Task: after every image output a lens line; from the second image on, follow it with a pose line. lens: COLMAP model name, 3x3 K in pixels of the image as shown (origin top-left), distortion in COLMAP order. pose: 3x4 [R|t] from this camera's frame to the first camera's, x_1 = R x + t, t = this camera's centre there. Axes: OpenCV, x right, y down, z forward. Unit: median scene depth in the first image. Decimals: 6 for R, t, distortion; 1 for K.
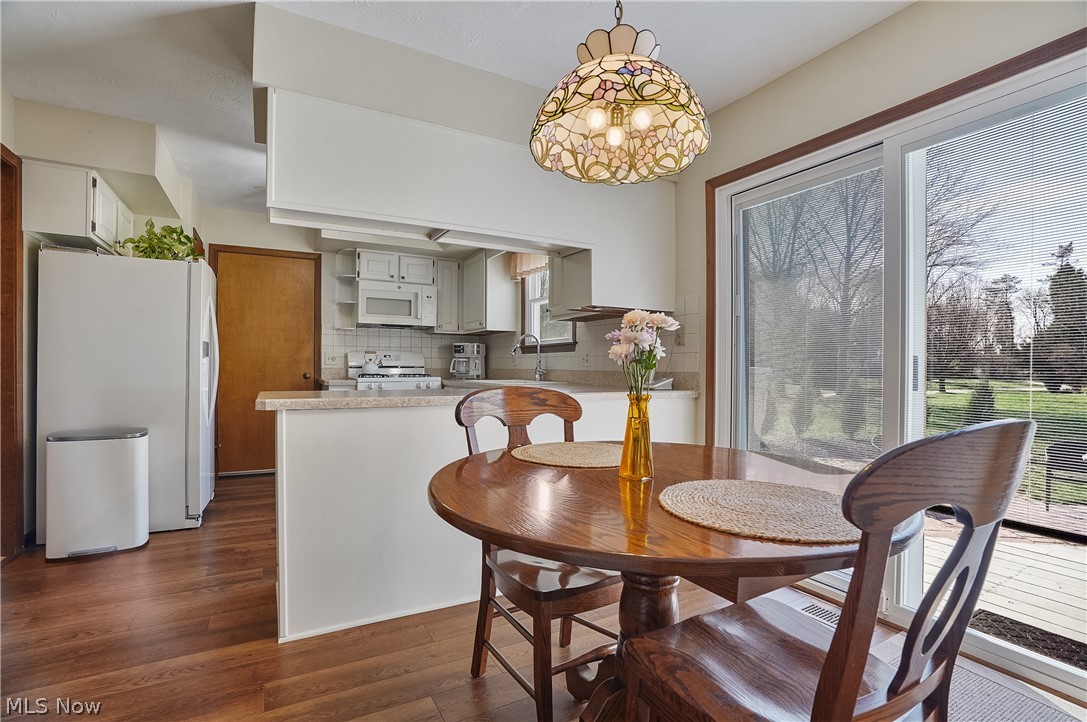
lens RADIAL K [[501.1, 0, 543.5], [0, 501.1, 356.3], [0, 0, 1]] dist [-0.075554, 0.026784]
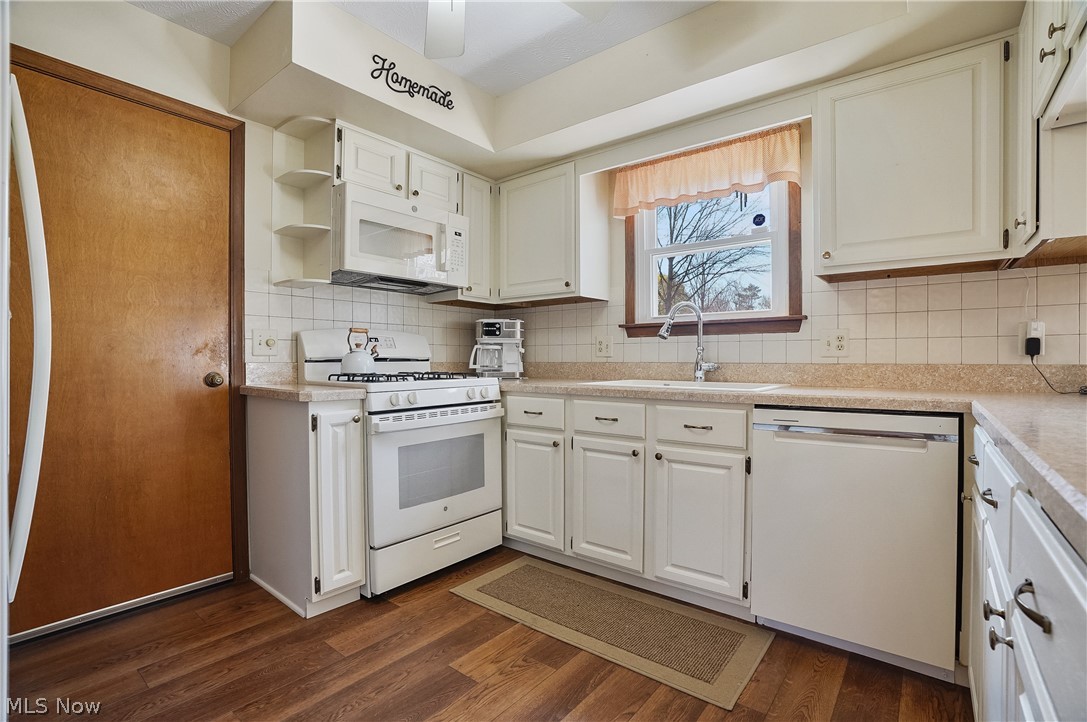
lens RADIAL K [[501.1, 0, 543.5], [0, 501.1, 356.3], [0, 0, 1]] dist [-0.075554, 0.026784]
pose [[0.929777, -0.001789, 0.368119, -0.364758], [-0.003326, 0.999907, 0.013260, 0.010670], [-0.368108, -0.013553, 0.929684, 0.468829]]
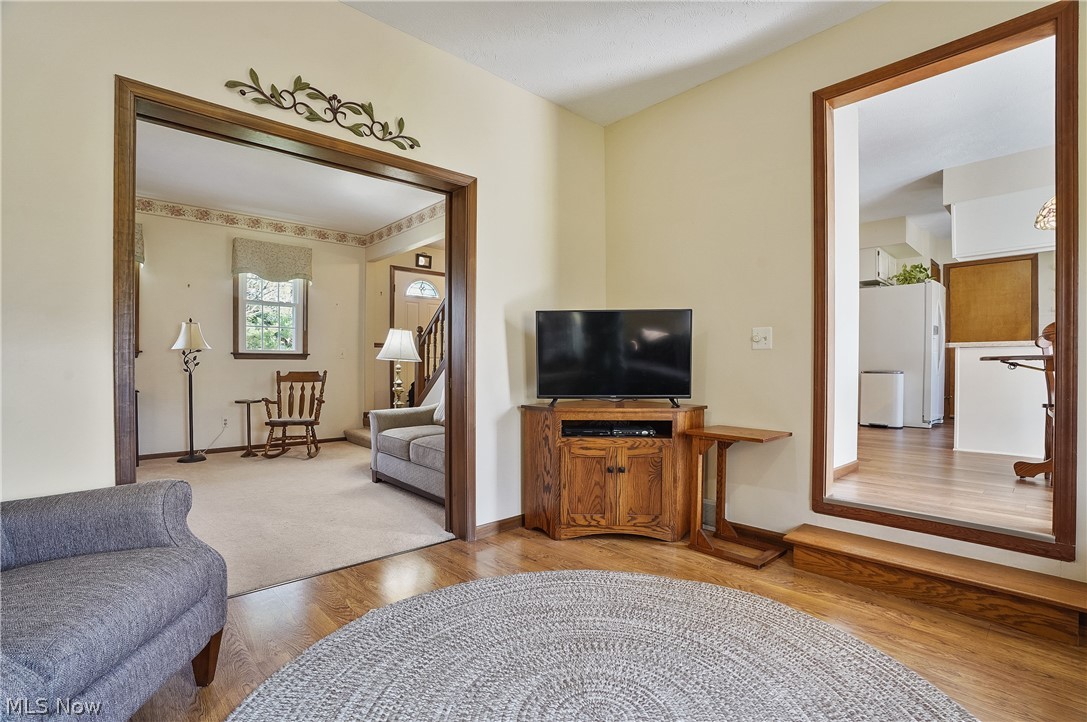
lens RADIAL K [[501.1, 0, 543.5], [0, 501.1, 356.3], [0, 0, 1]] dist [-0.075554, 0.026784]
pose [[0.224197, 0.001634, -0.974543, 0.477431], [0.008209, 0.999960, 0.003565, 0.042831], [0.974509, -0.008799, 0.224174, -0.542769]]
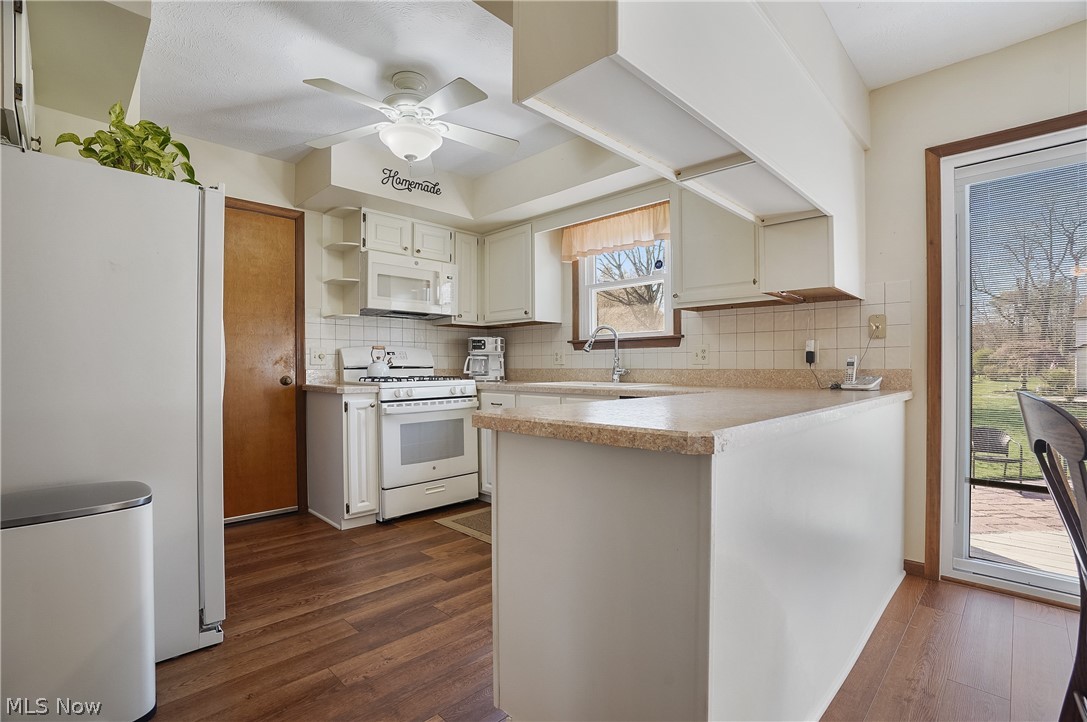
lens RADIAL K [[498.6, 0, 543.5], [0, 498.6, 361.0], [0, 0, 1]] dist [-0.082270, 0.025392]
pose [[0.962231, -0.004583, 0.272195, -0.316925], [0.002130, 0.999954, 0.009306, 0.005253], [-0.272225, -0.008374, 0.962197, 0.219434]]
